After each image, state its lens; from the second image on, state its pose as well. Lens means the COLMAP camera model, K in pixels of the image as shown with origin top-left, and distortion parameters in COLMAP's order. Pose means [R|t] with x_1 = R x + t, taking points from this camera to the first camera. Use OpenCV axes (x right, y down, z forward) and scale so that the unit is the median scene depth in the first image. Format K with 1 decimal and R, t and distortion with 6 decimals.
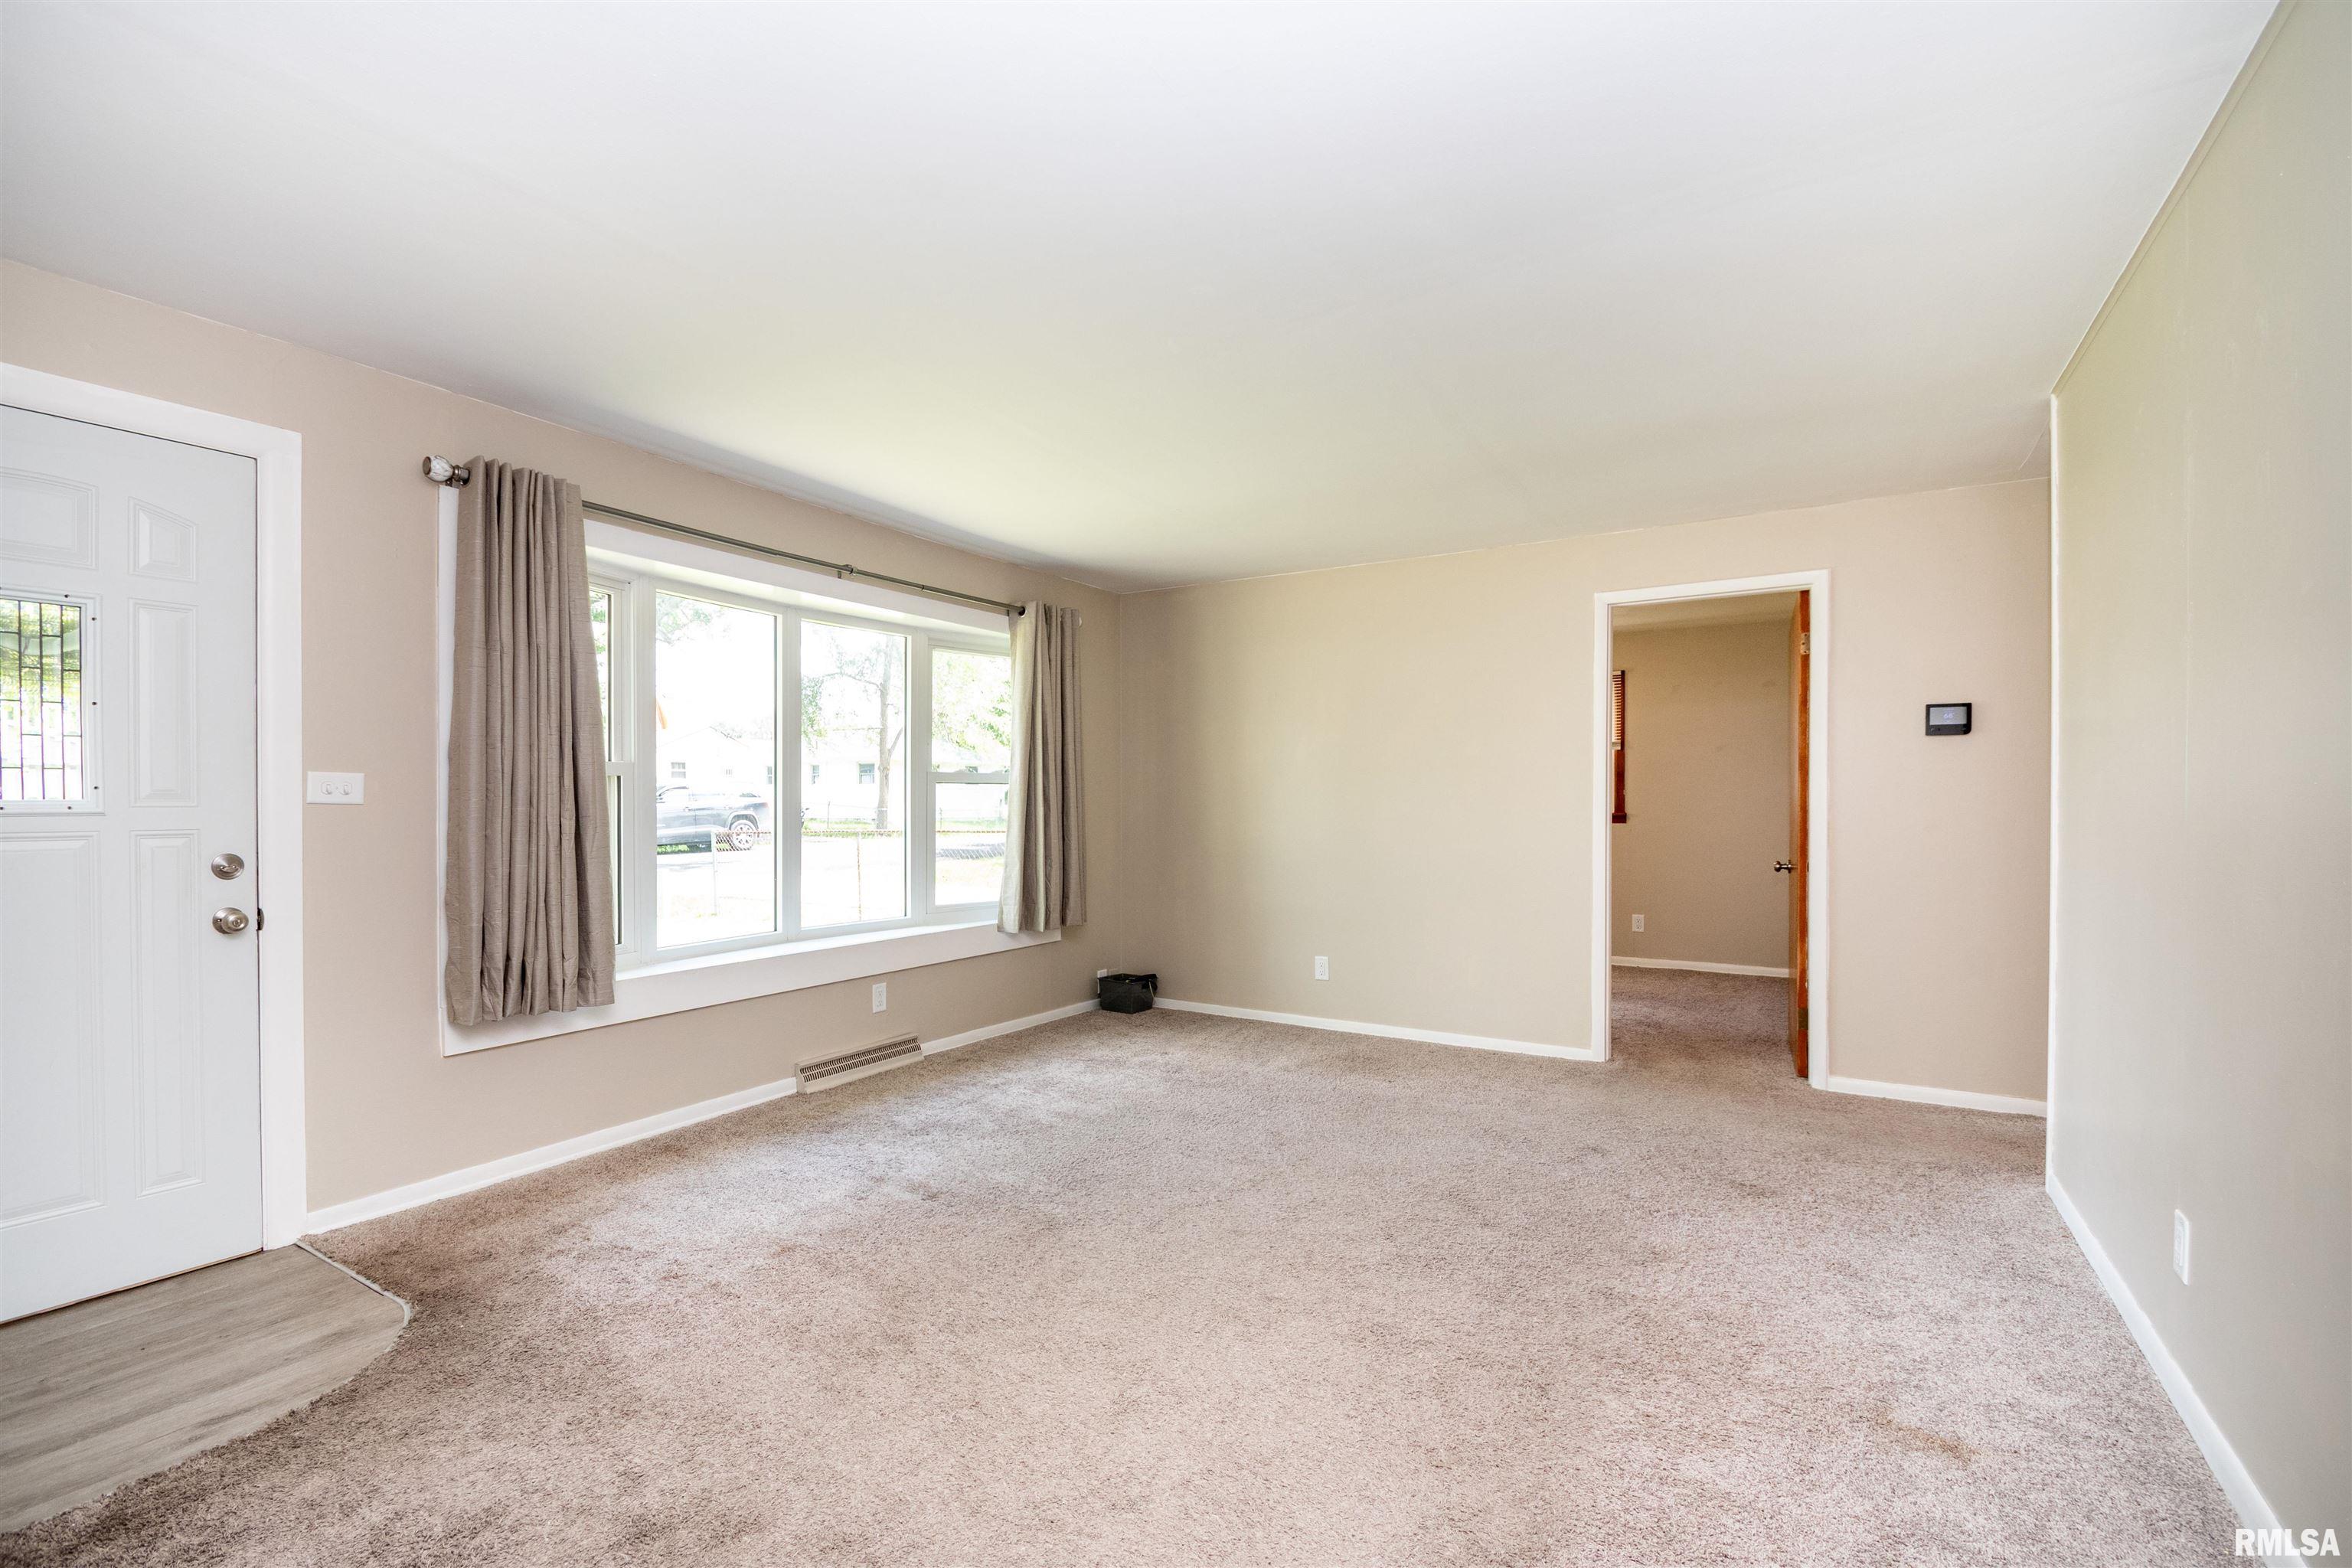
lens RADIAL K [[1041.5, 0, 1129.2], [0, 1041.5, 804.6], [0, 0, 1]] dist [-0.002468, -0.006637]
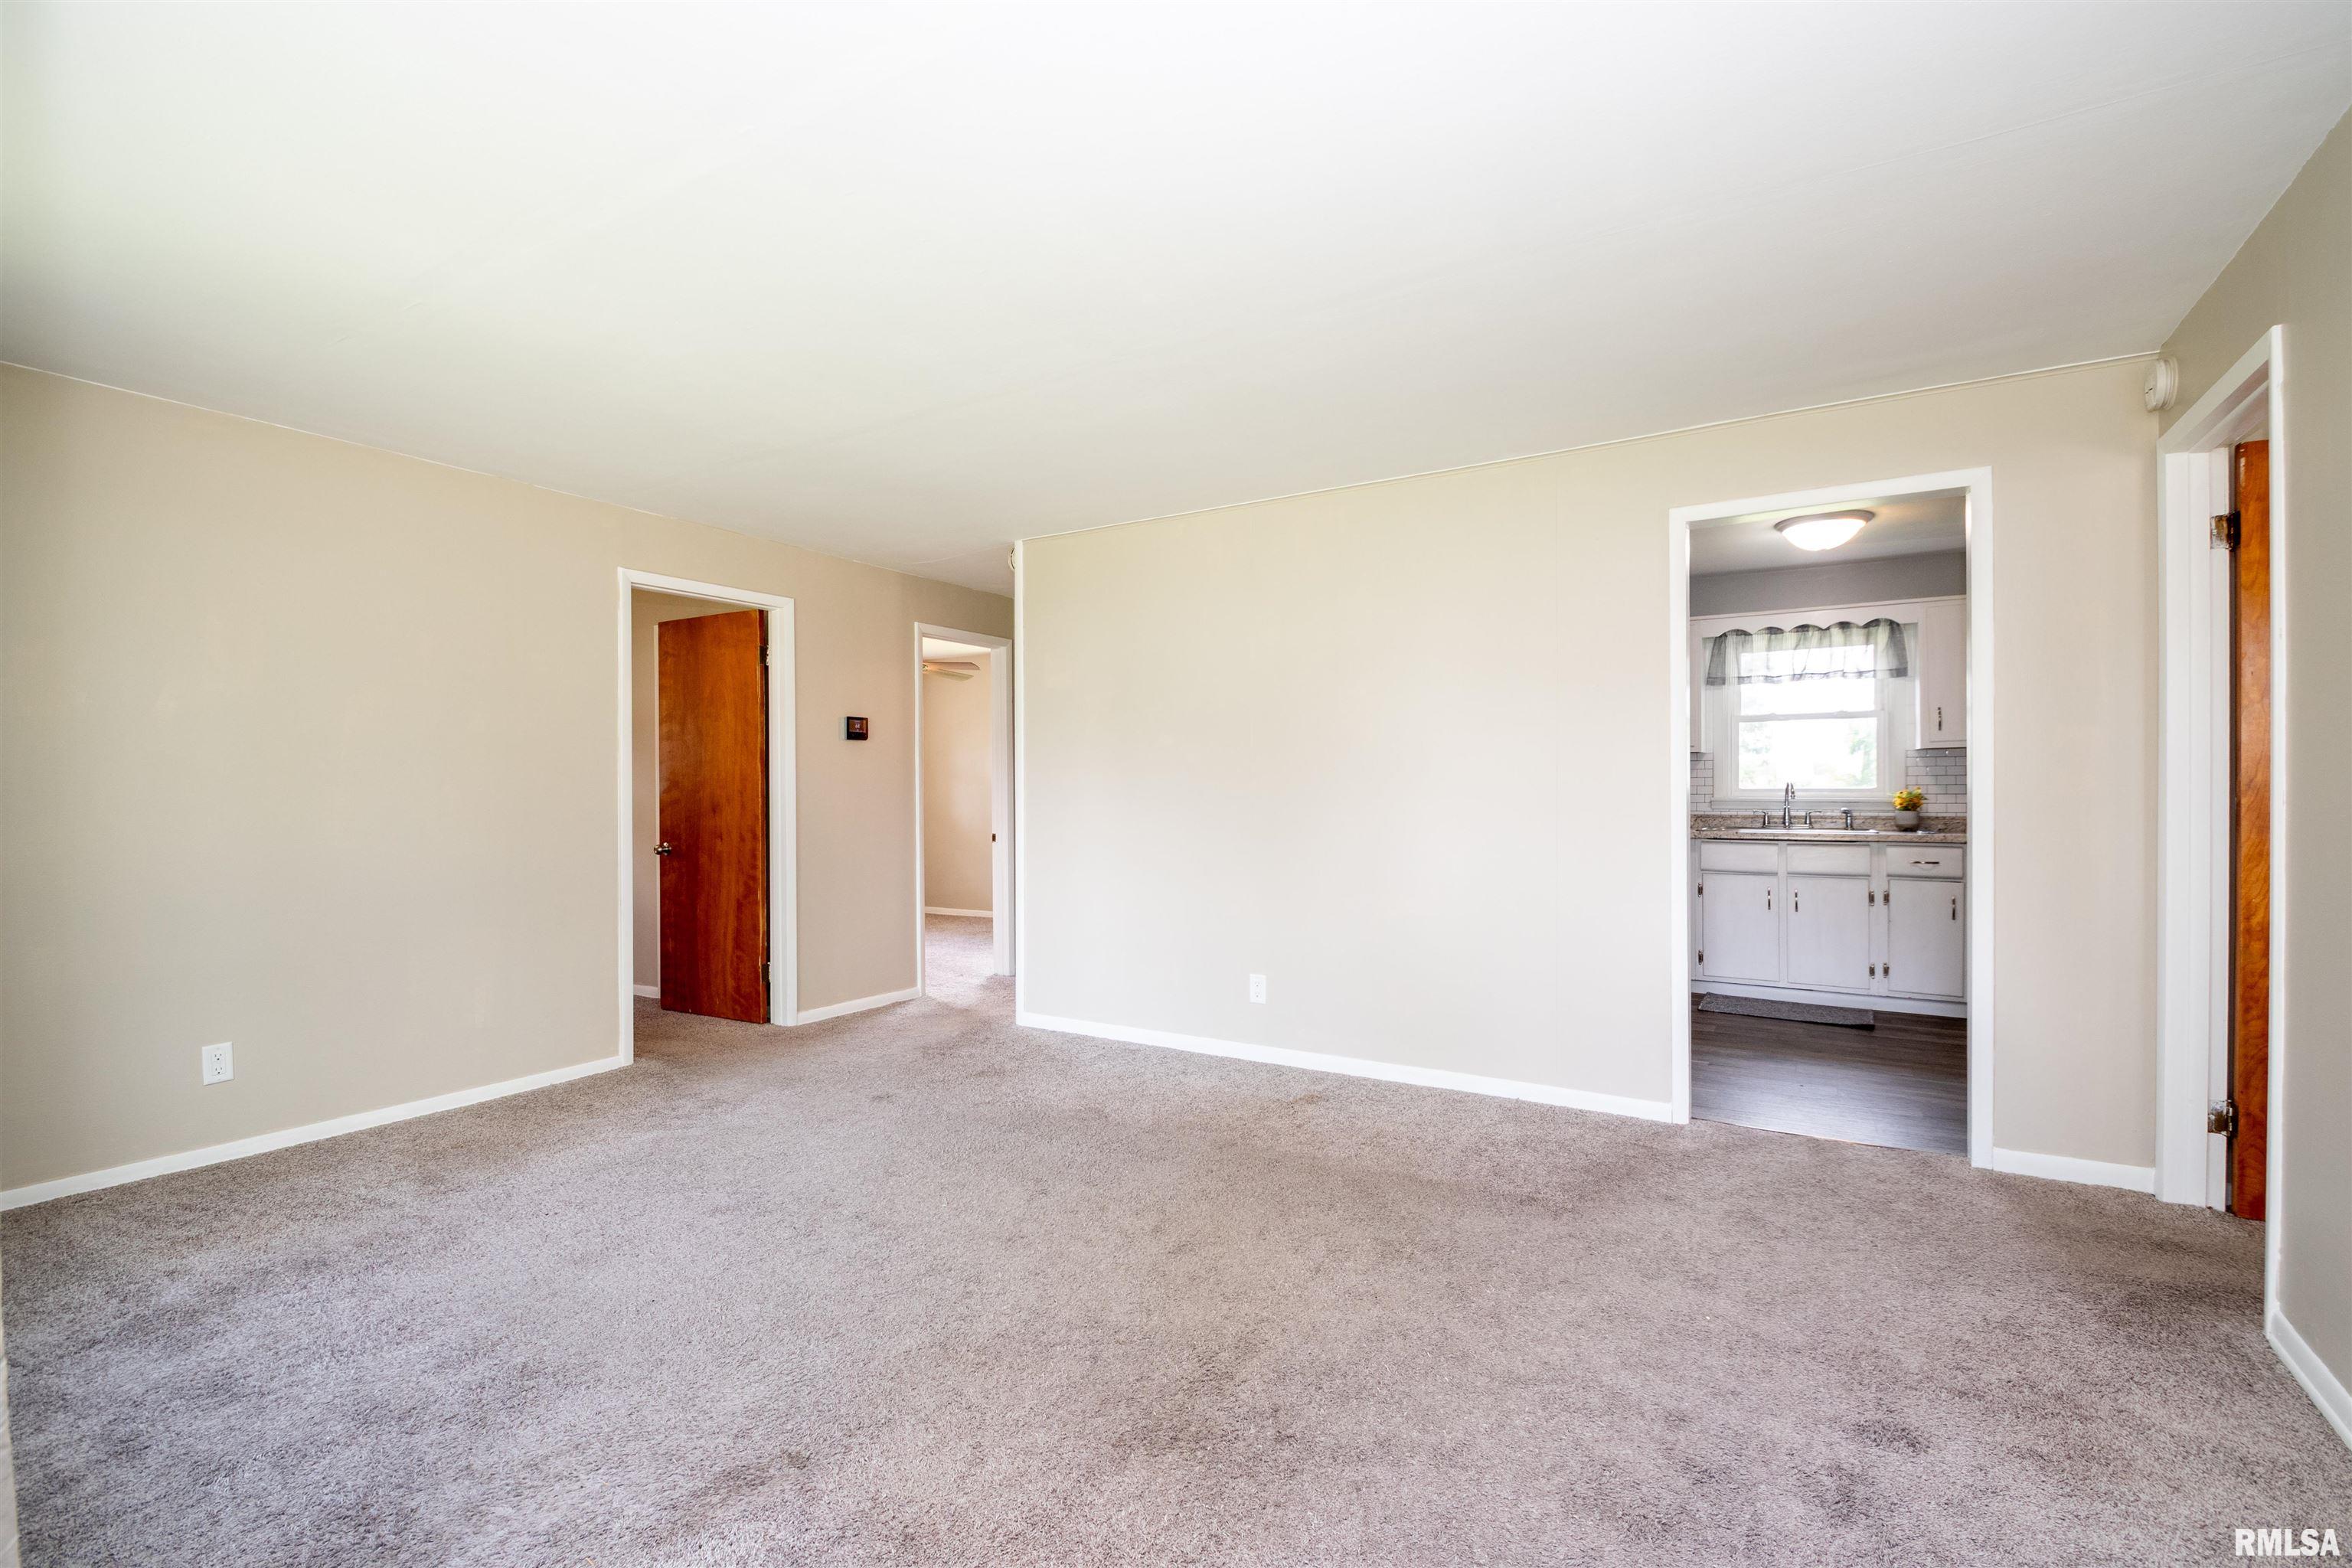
lens RADIAL K [[1041.5, 0, 1184.7], [0, 1041.5, 777.6], [0, 0, 1]] dist [-0.002468, -0.006637]
pose [[-0.032091, 0.006463, 0.999464, -0.599857], [0.008100, 0.999948, -0.006206, -0.003944], [-0.999452, 0.007896, -0.032142, 0.607691]]
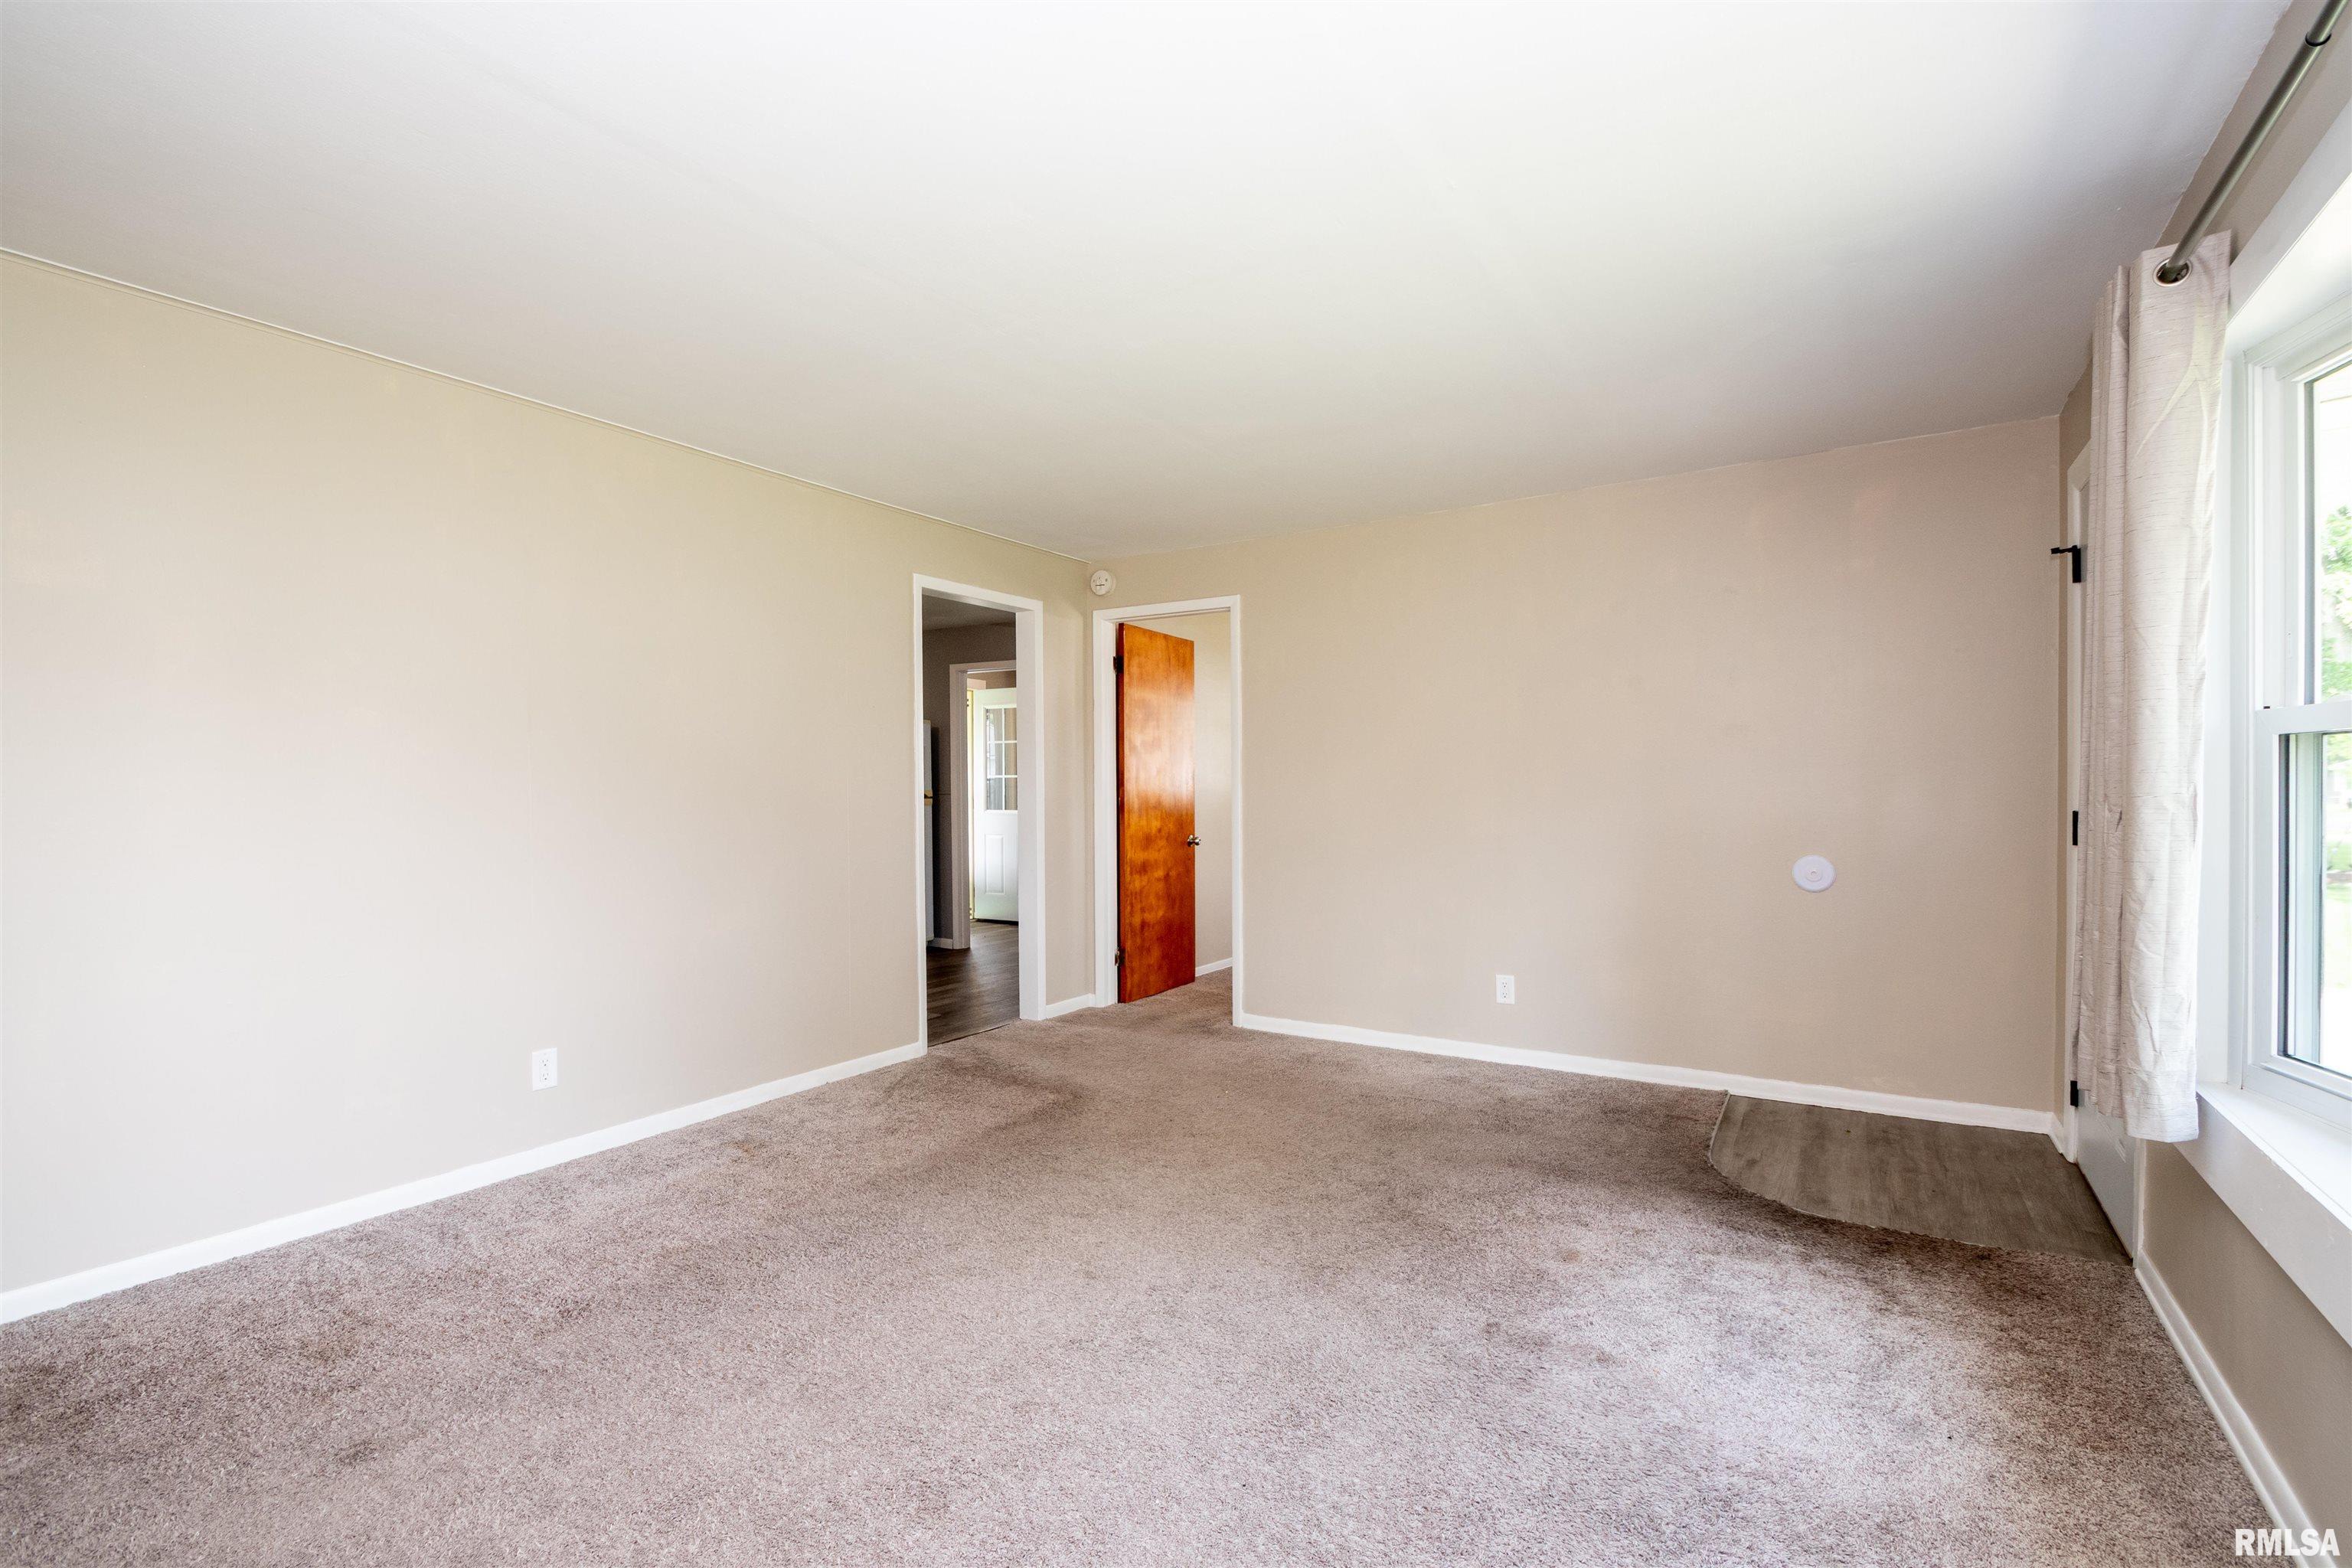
lens RADIAL K [[1041.5, 0, 1137.2], [0, 1041.5, 806.1], [0, 0, 1]] dist [-0.002468, -0.006637]
pose [[-0.999893, 0.005708, 0.013495, 0.037154], [0.005964, 0.999803, 0.018950, -0.004963], [-0.013384, 0.019029, -0.999729, 1.314023]]
